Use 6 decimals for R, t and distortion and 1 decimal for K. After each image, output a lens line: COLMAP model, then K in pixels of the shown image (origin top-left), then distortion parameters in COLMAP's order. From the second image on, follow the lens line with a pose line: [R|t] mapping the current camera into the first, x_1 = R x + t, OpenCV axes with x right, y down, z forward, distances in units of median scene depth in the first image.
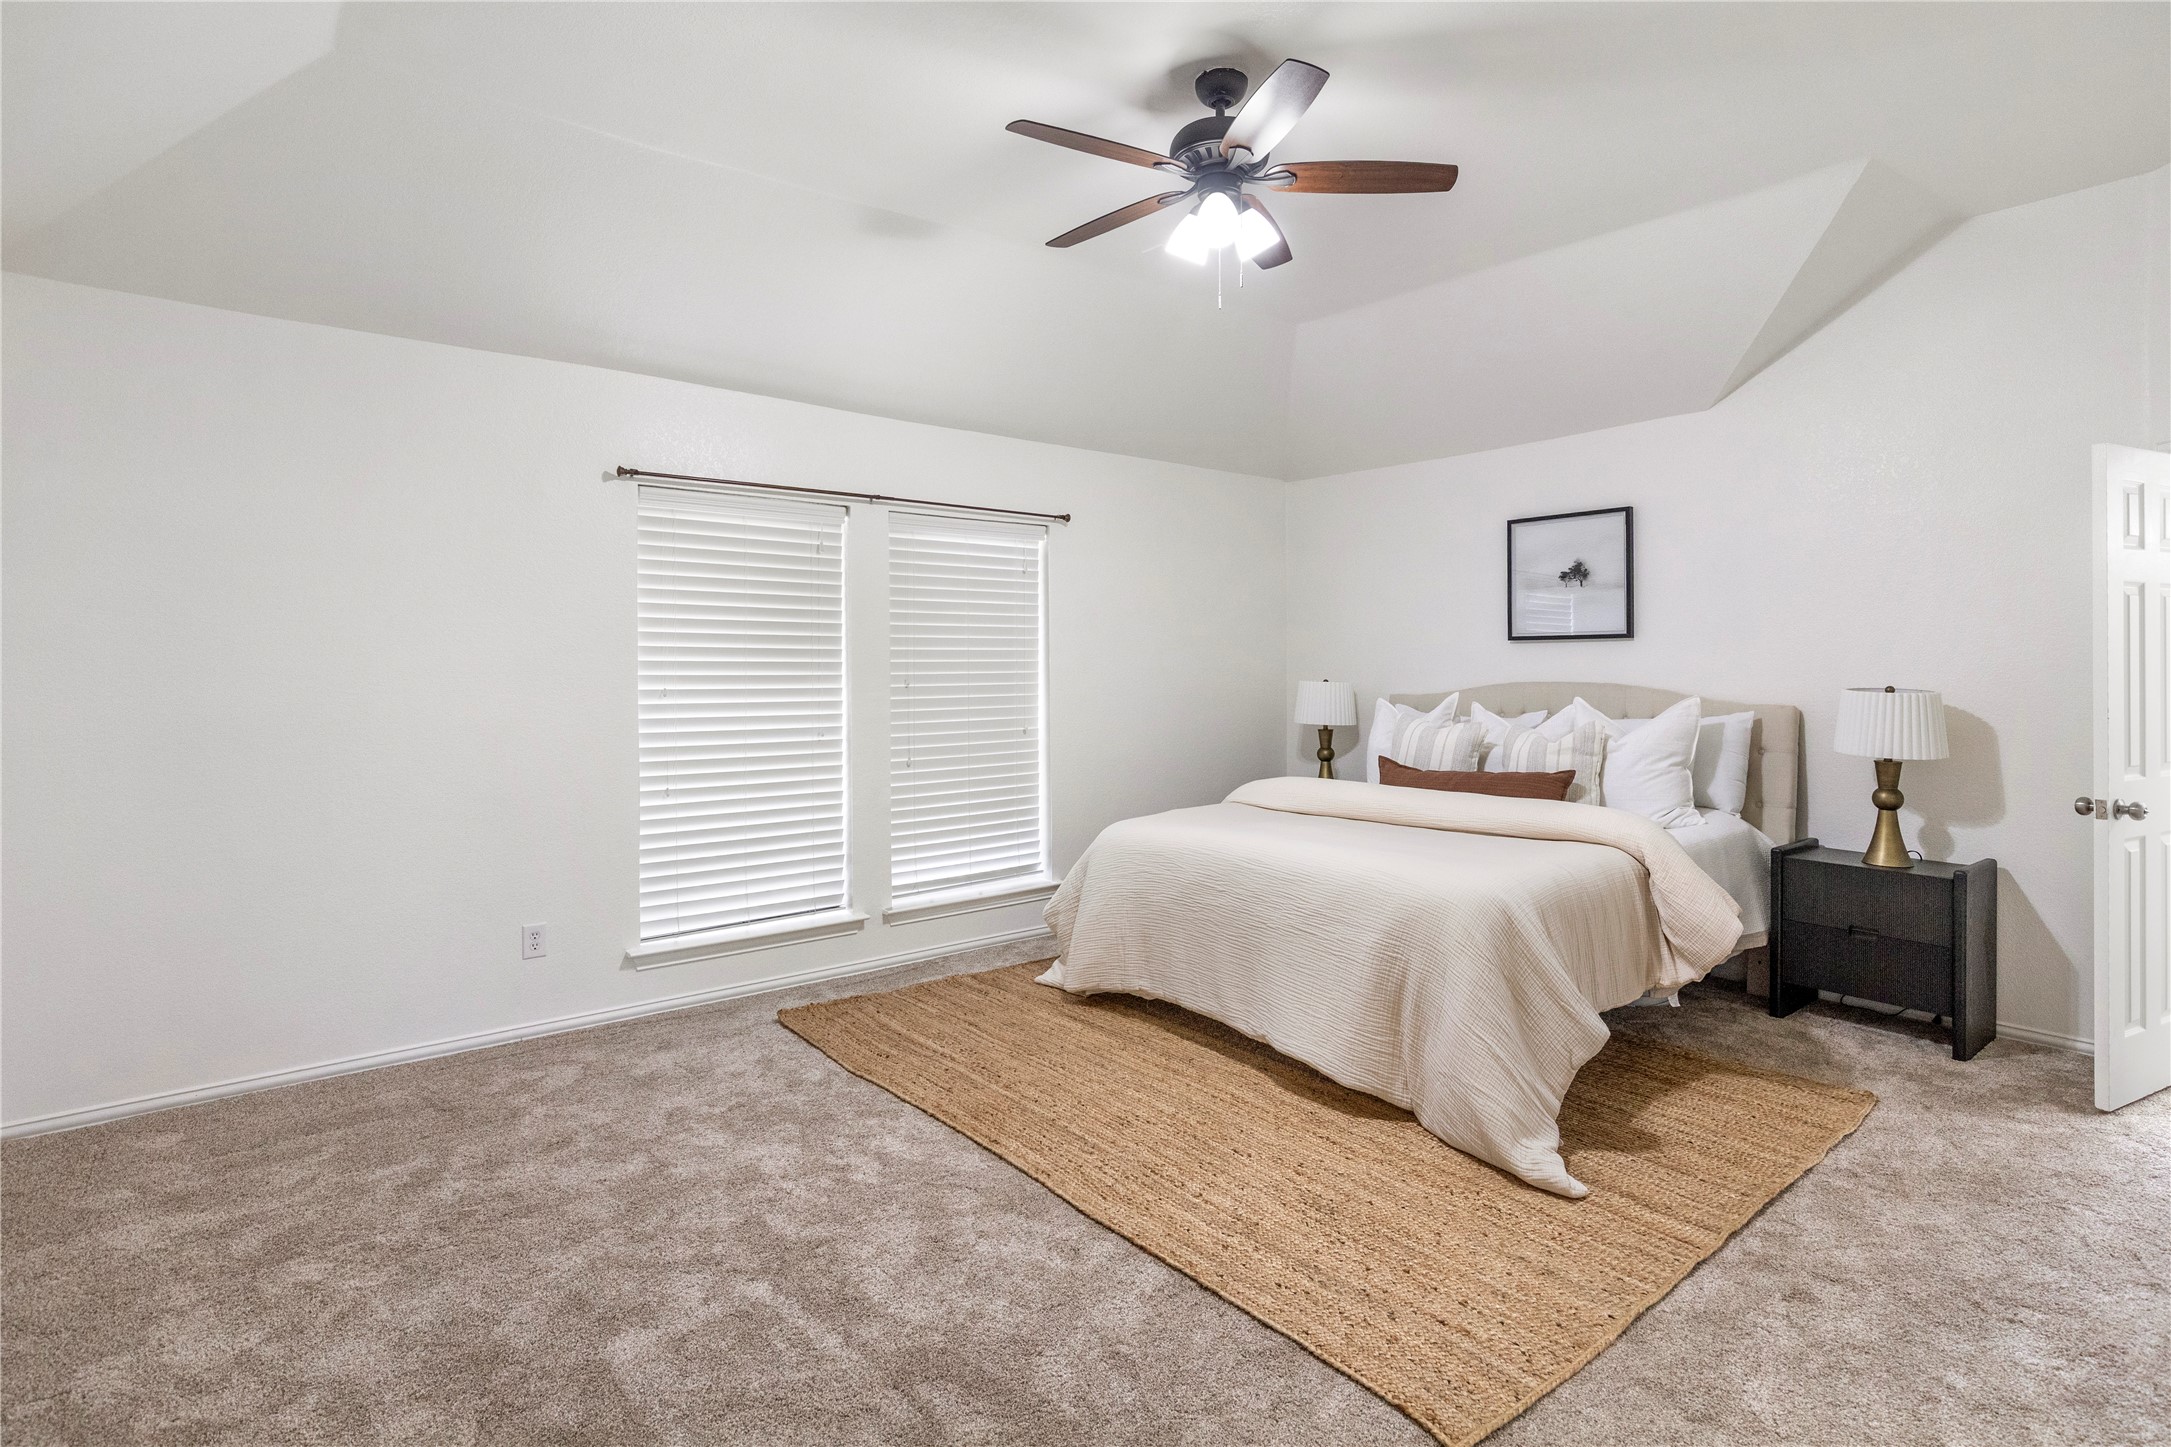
lens RADIAL K [[1078.7, 0, 1088.3], [0, 1078.7, 662.2], [0, 0, 1]] dist [-0.004484, -0.002043]
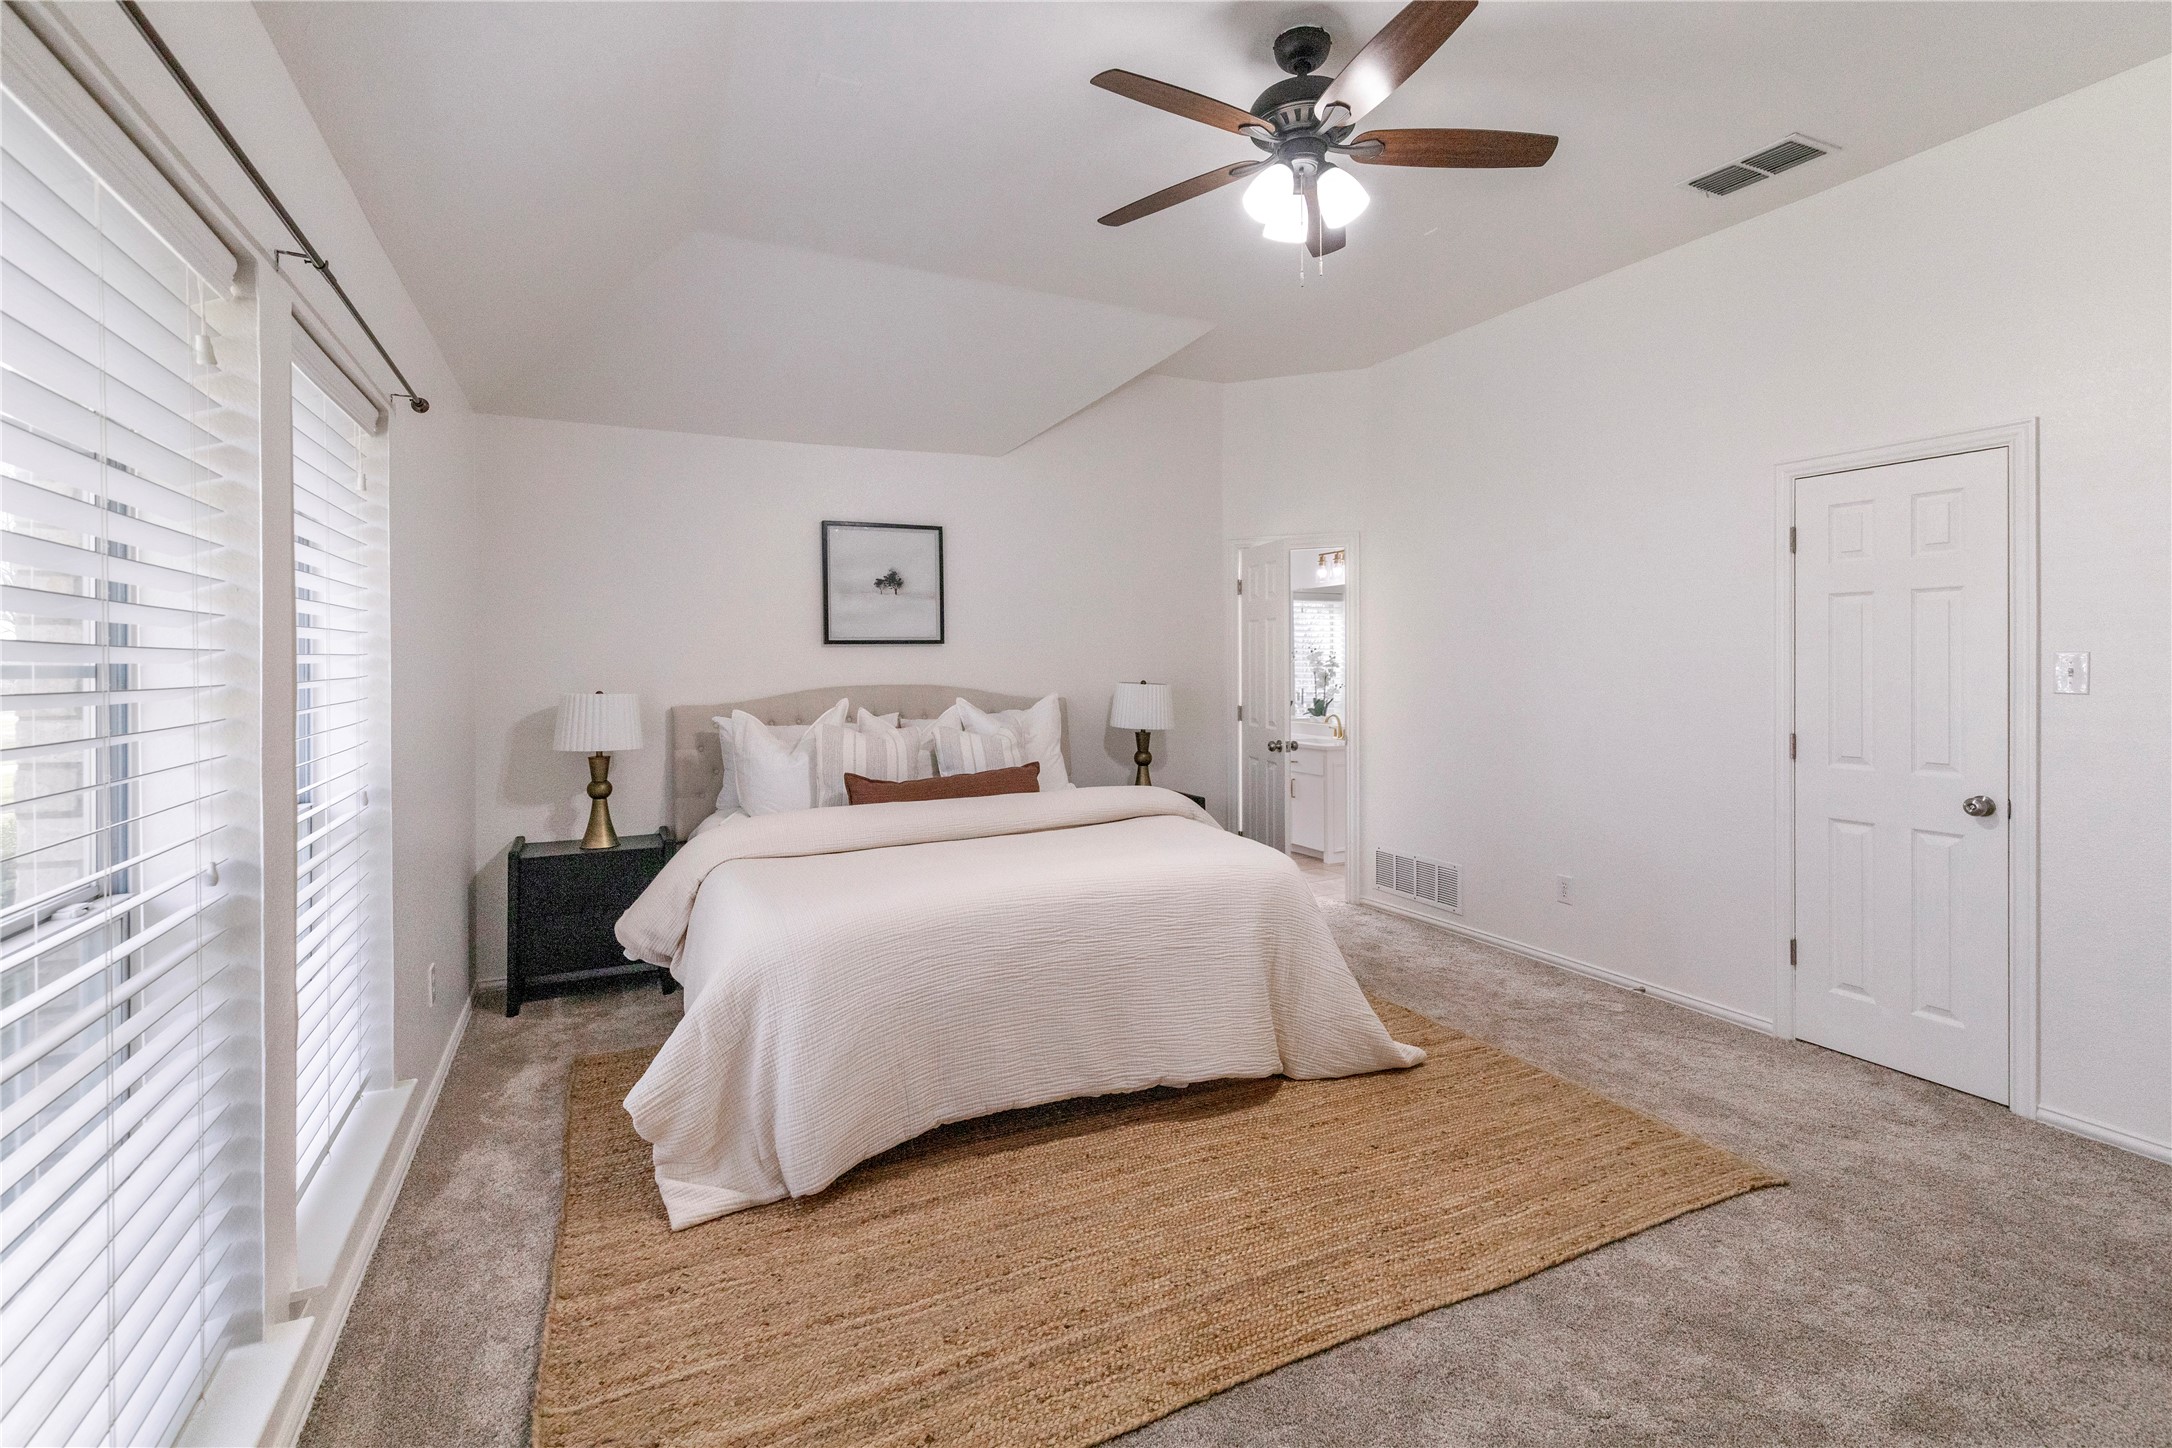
lens RADIAL K [[1004.2, 0, 1089.6], [0, 1004.2, 659.8], [0, 0, 1]] dist [0.002845, 0.001315]
pose [[0.230326, 0.000510, 0.973113, -0.621469], [0.007485, 0.999969, -0.002296, -0.003116], [-0.973085, 0.007813, 0.230315, 0.796320]]
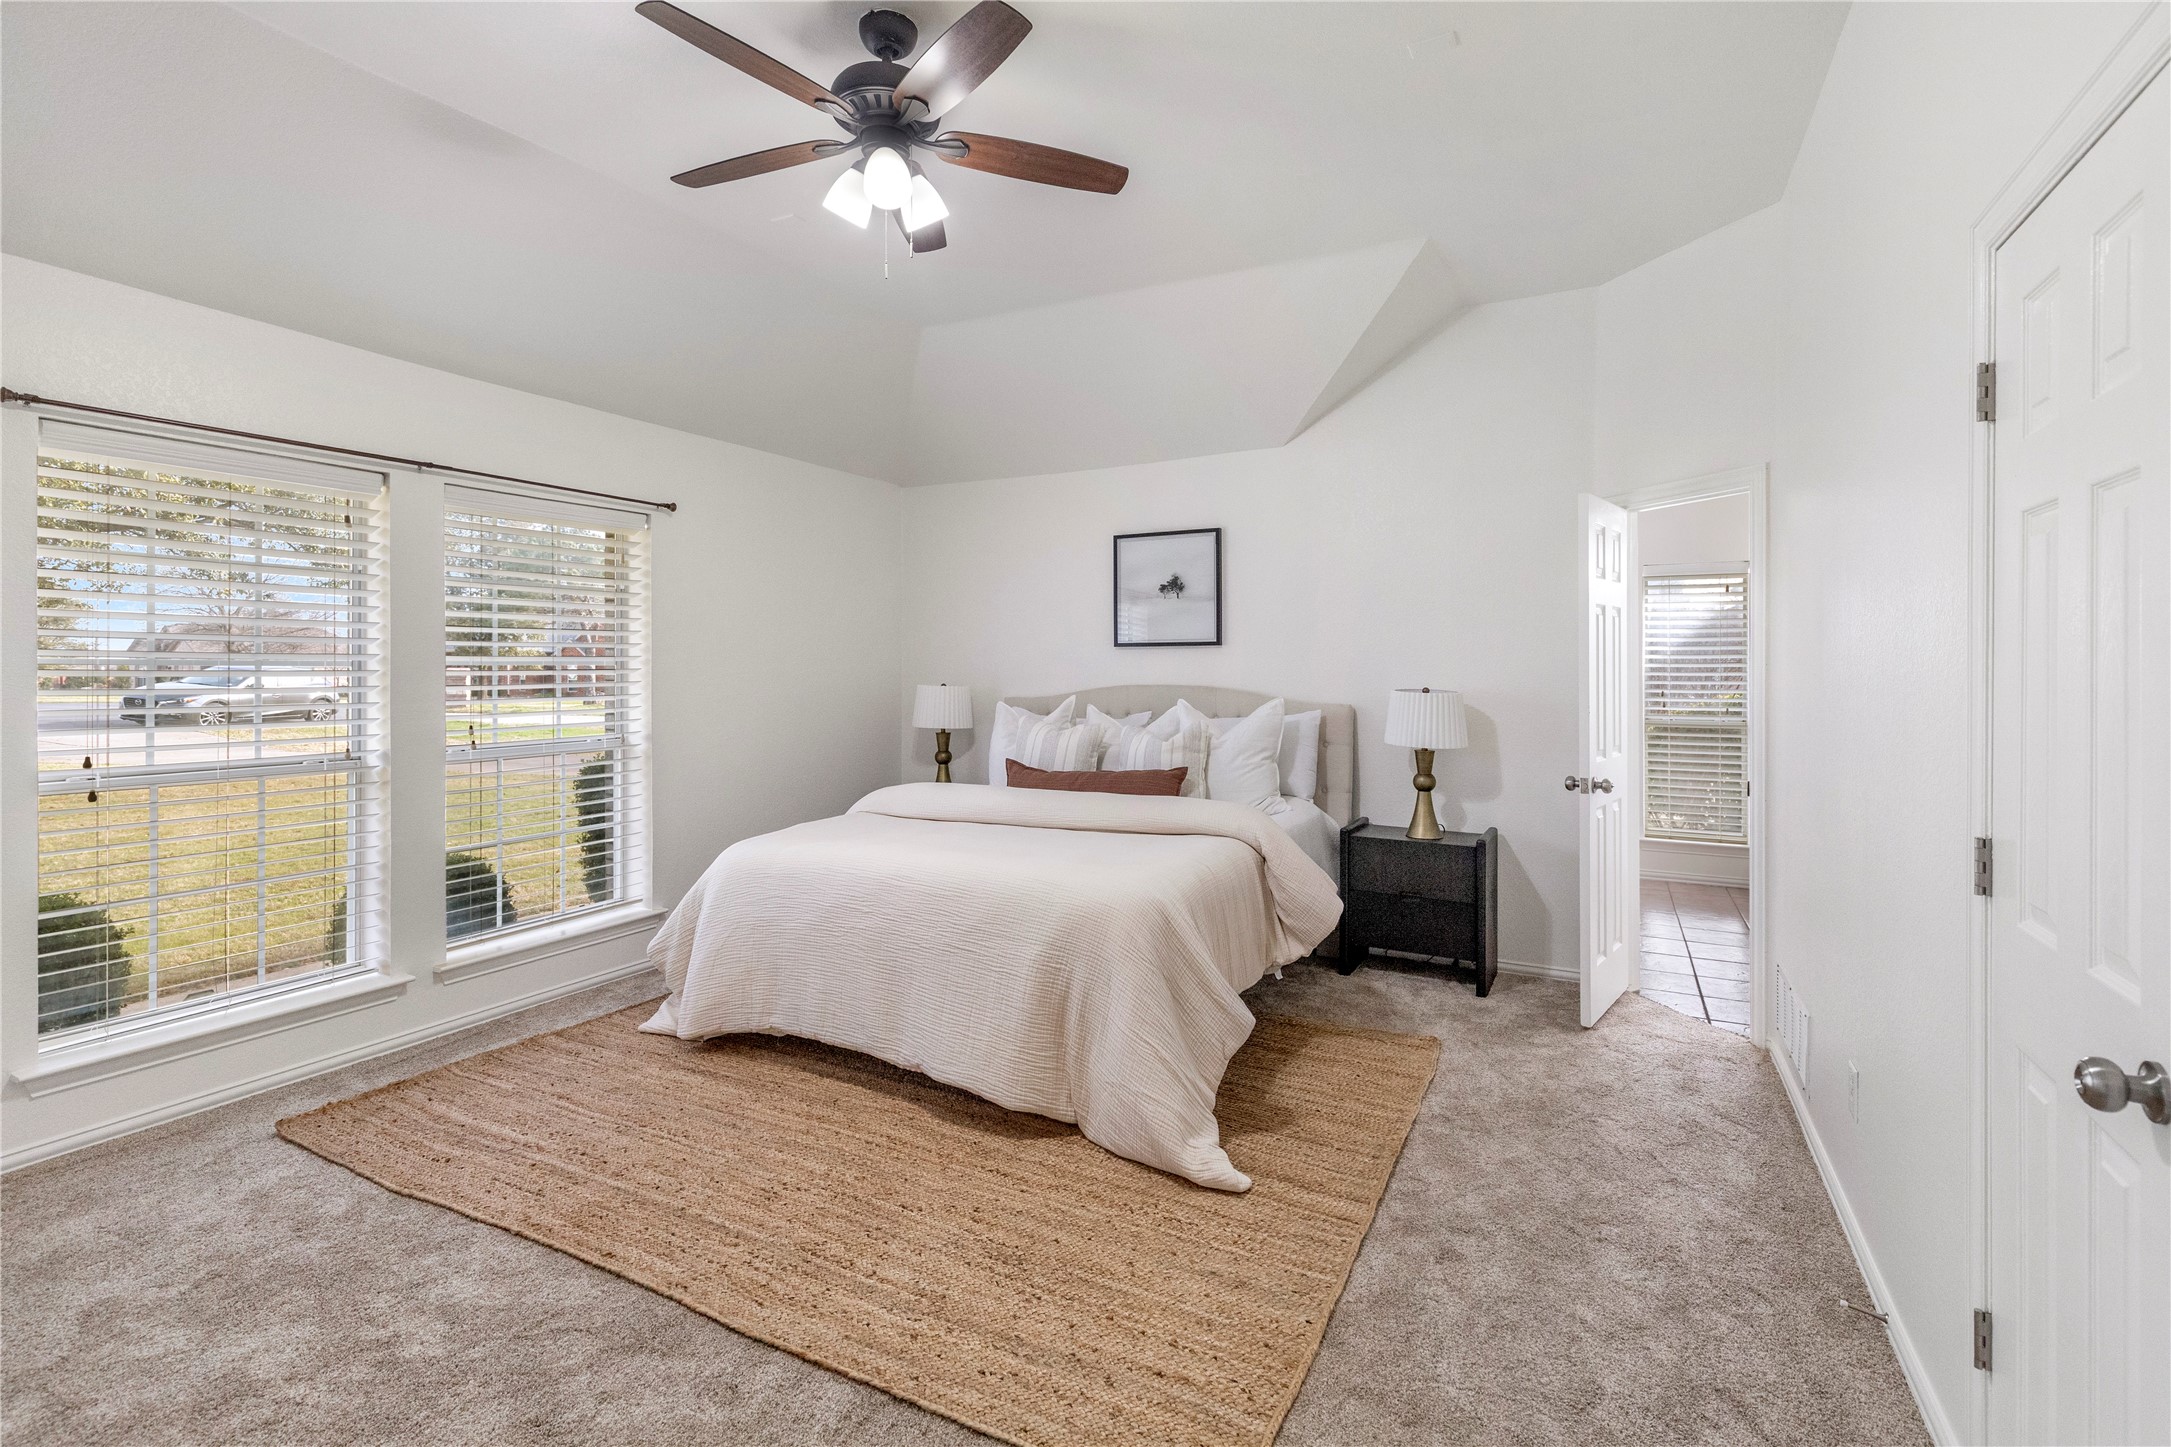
lens RADIAL K [[1003.8, 0, 1079.2], [0, 1003.8, 661.1], [0, 0, 1]] dist [0.002845, 0.001315]
pose [[0.921712, 0.003201, 0.387862, -0.044480], [-0.001265, 0.999985, -0.005246, -0.000865], [-0.387873, 0.004344, 0.921703, 0.127467]]
